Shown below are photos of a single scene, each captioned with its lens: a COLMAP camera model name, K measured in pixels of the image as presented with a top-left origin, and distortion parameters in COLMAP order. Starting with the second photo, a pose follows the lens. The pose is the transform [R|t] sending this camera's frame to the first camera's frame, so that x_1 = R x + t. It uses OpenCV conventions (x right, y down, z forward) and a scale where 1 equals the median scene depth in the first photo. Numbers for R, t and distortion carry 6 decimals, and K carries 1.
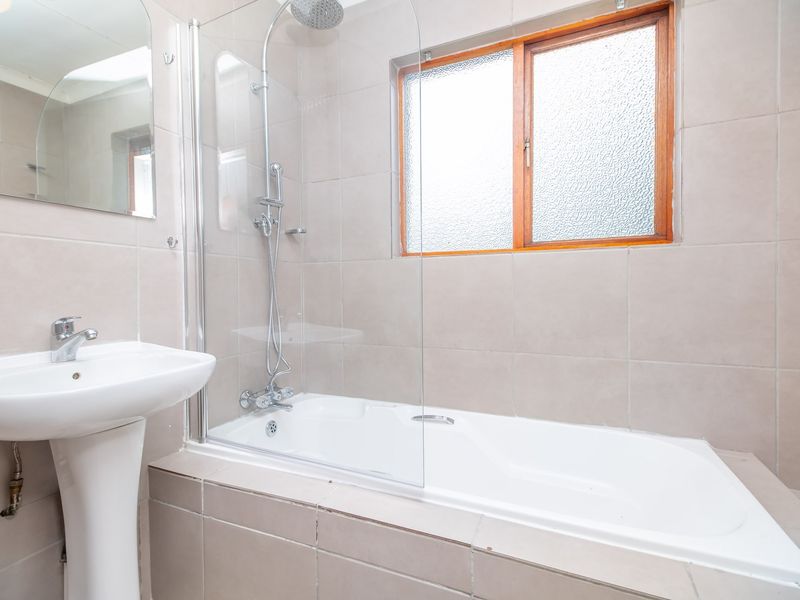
lens RADIAL K [[389.6, 0, 397.8], [0, 389.6, 296.4], [0, 0, 1]] dist [0.038112, -0.017484]
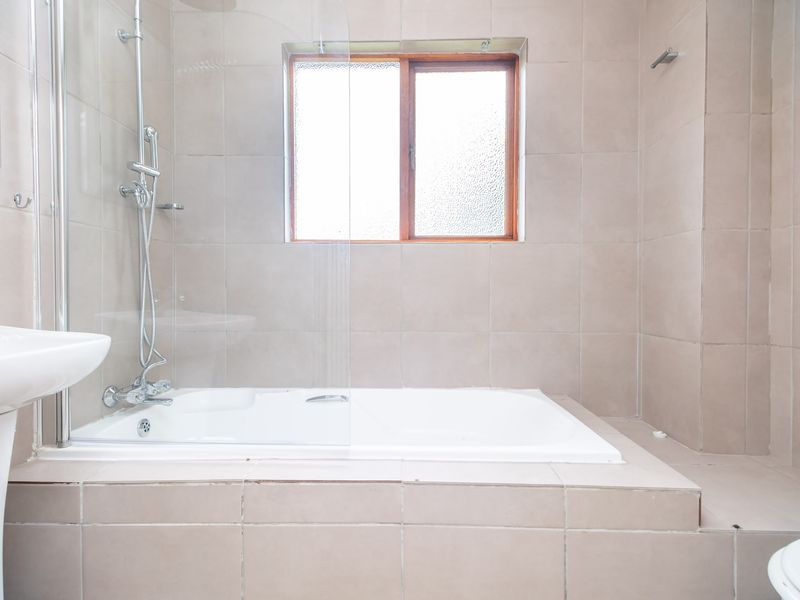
lens RADIAL K [[394.2, 0, 395.8], [0, 394.2, 298.1], [0, 0, 1]] dist [0.038445, -0.016425]
pose [[0.922953, 0.006675, 0.384854, -0.153175], [-0.005236, 0.999975, -0.004785, 0.050251], [-0.384876, 0.002401, 0.922965, -0.043645]]
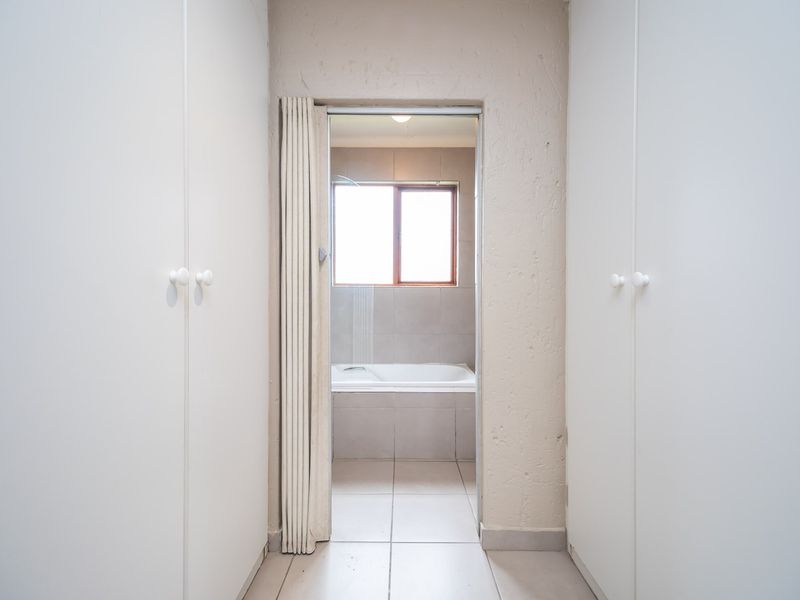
lens RADIAL K [[394.2, 0, 395.8], [0, 394.2, 298.1], [0, 0, 1]] dist [0.038445, -0.016425]
pose [[0.914073, 0.012500, 0.405357, -0.542737], [-0.008414, 0.999894, -0.011860, -0.023667], [-0.405463, 0.007430, 0.914081, -0.924332]]
